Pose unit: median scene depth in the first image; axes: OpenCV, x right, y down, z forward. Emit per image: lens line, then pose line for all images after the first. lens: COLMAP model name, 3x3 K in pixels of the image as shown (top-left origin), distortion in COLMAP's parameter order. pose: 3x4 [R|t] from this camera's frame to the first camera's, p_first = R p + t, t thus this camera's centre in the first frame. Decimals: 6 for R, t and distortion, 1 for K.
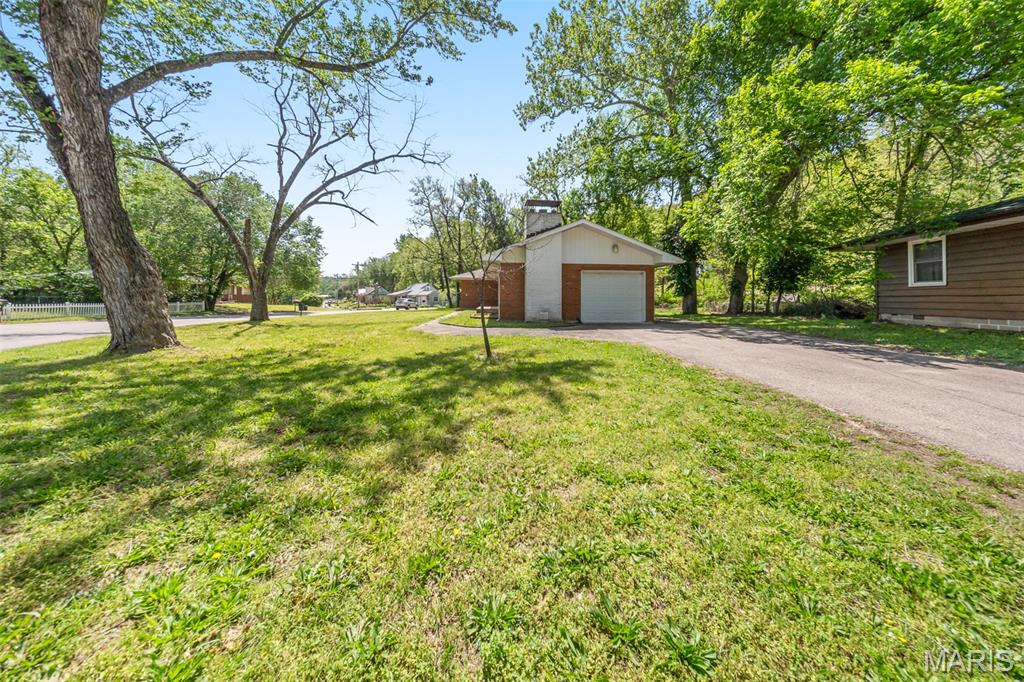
lens RADIAL K [[311.2, 0, 514.3], [0, 311.2, 327.1], [0, 0, 1]] dist [0.000995, -0.000069]
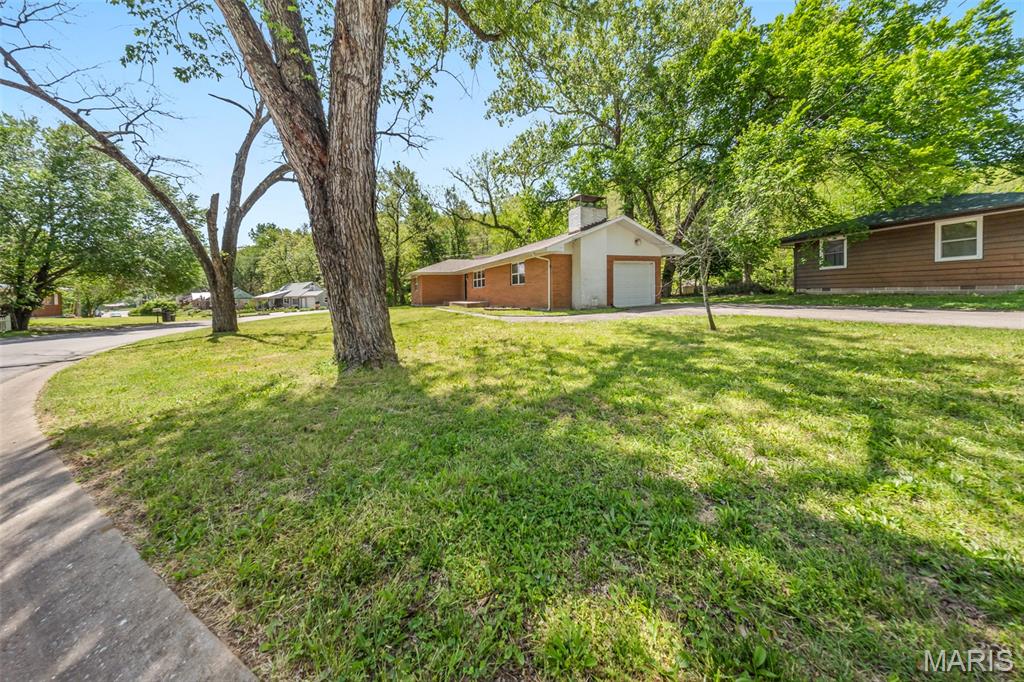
lens RADIAL K [[311.2, 0, 514.3], [0, 311.2, 327.1], [0, 0, 1]] dist [0.000995, -0.000069]
pose [[0.935025, -0.078837, 0.345708, -0.525378], [0.074067, 0.996887, 0.027009, -0.000990], [-0.346761, 0.000351, 0.937953, 0.066546]]
